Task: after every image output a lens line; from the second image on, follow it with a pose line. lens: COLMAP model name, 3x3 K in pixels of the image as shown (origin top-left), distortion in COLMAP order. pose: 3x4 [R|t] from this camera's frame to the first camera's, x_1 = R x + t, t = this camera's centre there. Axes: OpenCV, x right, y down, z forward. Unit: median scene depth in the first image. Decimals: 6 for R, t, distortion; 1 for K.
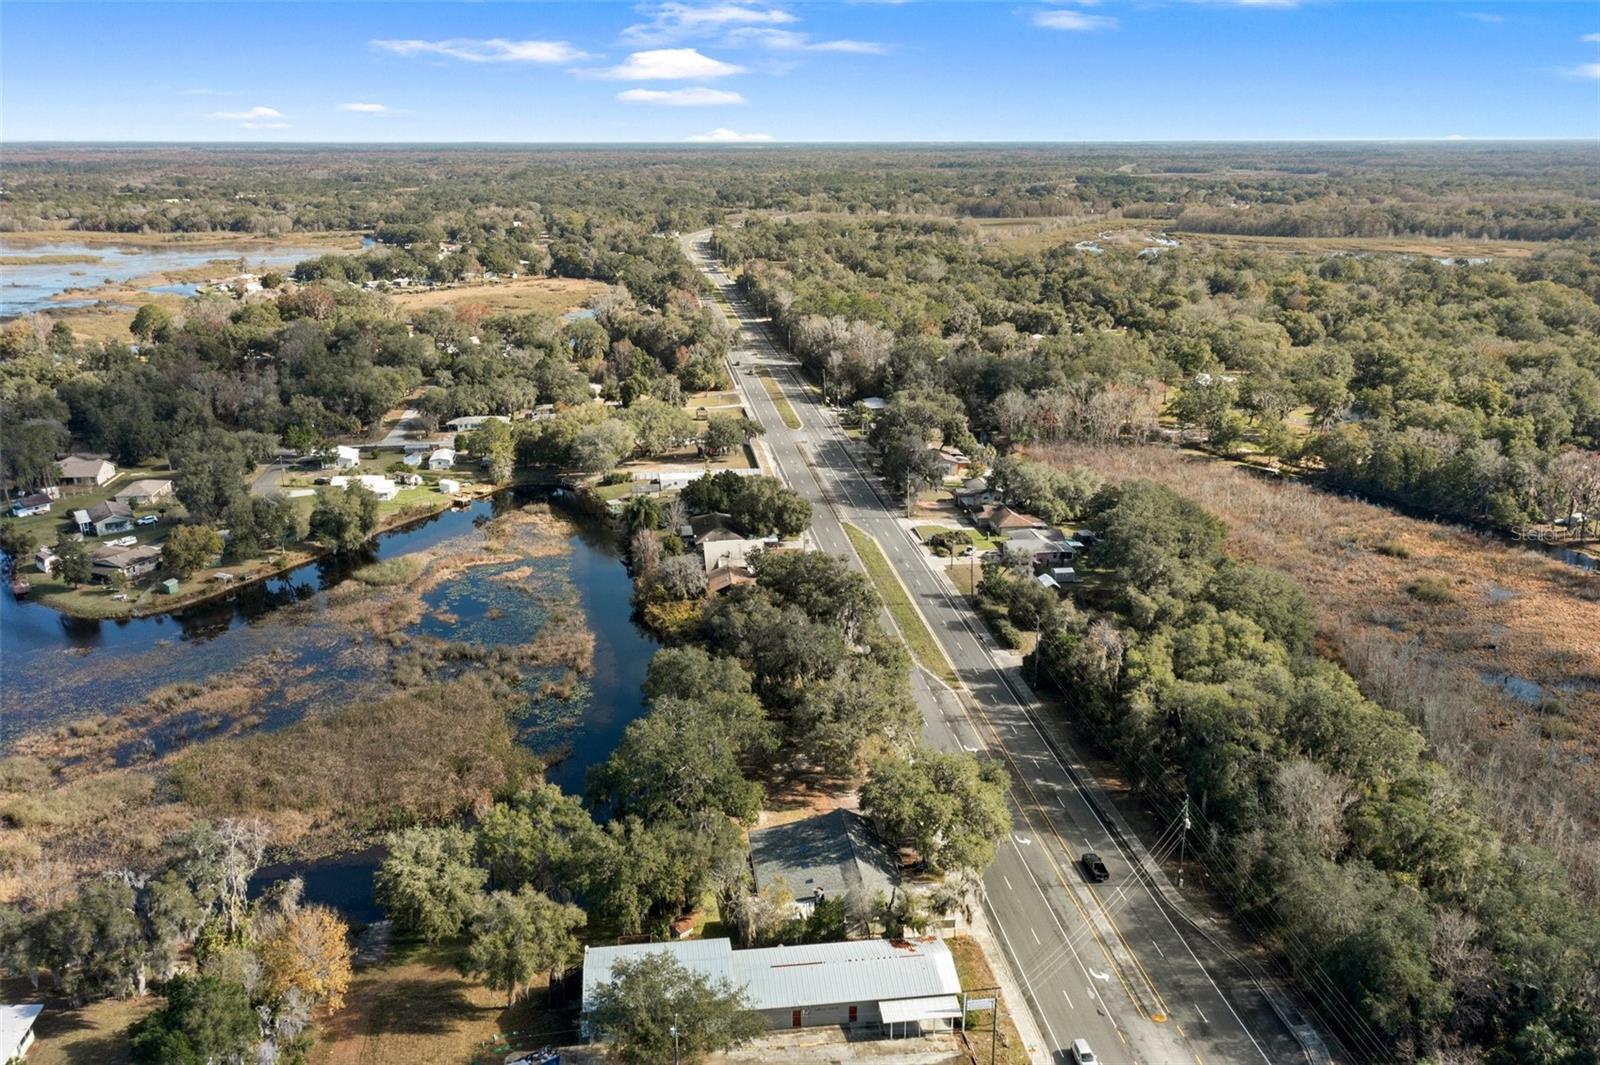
lens RADIAL K [[1289.3, 0, 800.0], [0, 1289.3, 532.5], [0, 0, 1]] dist [0.001288, 0.010950]
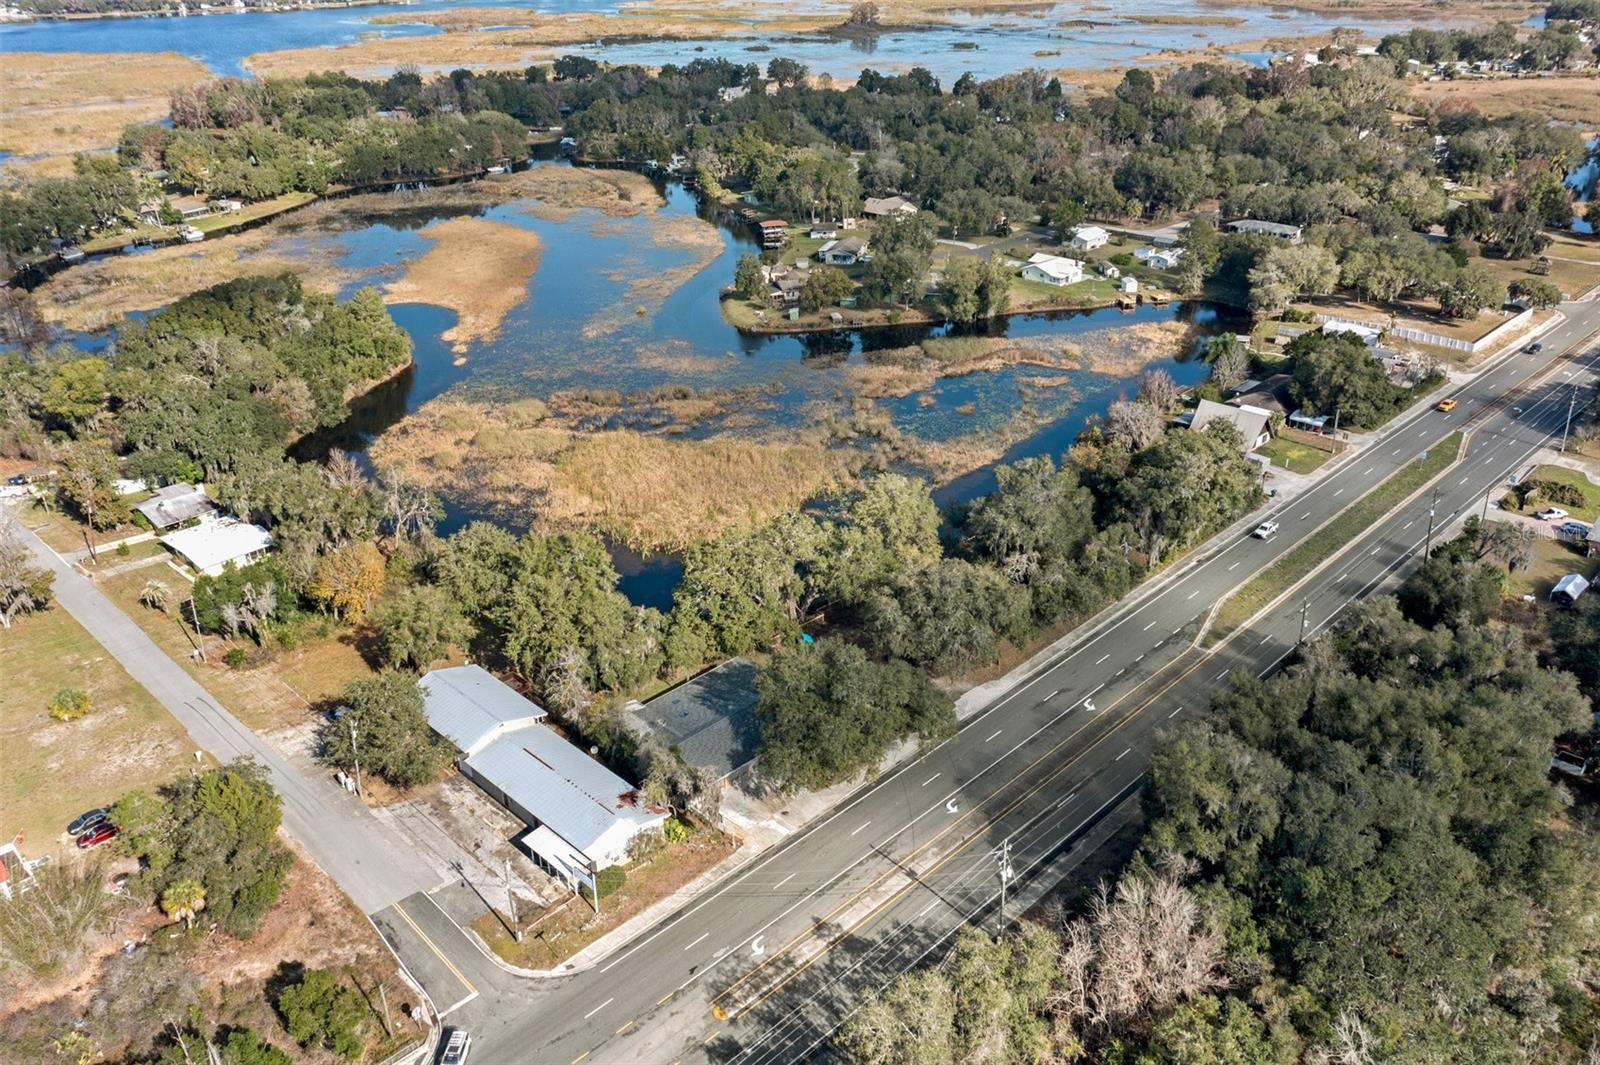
lens RADIAL K [[1268.0, 0, 802.1], [0, 1268.0, 527.9], [0, 0, 1]] dist [0.002283, 0.009204]
pose [[0.613265, 0.336947, -0.714404, 0.362228], [-0.213046, 0.941490, 0.261167, -0.069532], [0.760603, -0.007964, 0.649168, 0.227528]]
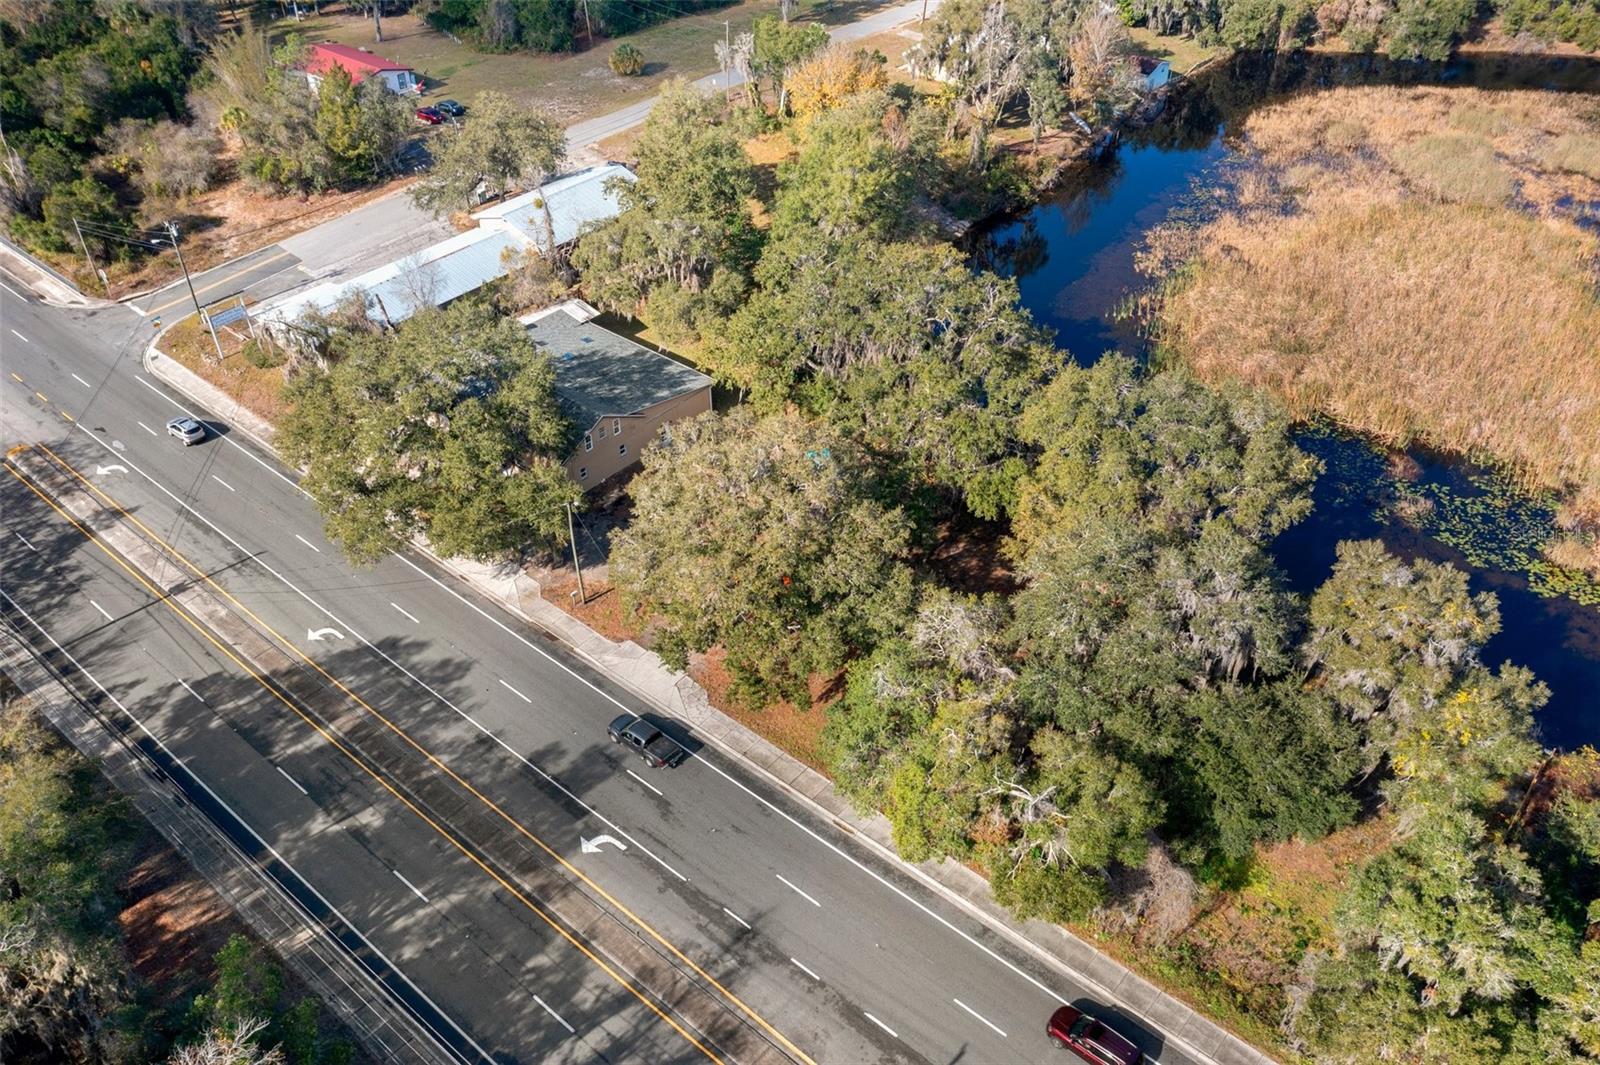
lens RADIAL K [[1260.6, 0, 794.4], [0, 1260.6, 534.5], [0, 0, 1]] dist [0.003970, 0.010623]
pose [[-0.743242, 0.421590, -0.519474, 0.156735], [-0.178353, 0.623508, 0.761202, -0.107956], [0.644811, 0.658406, -0.388226, 0.730570]]
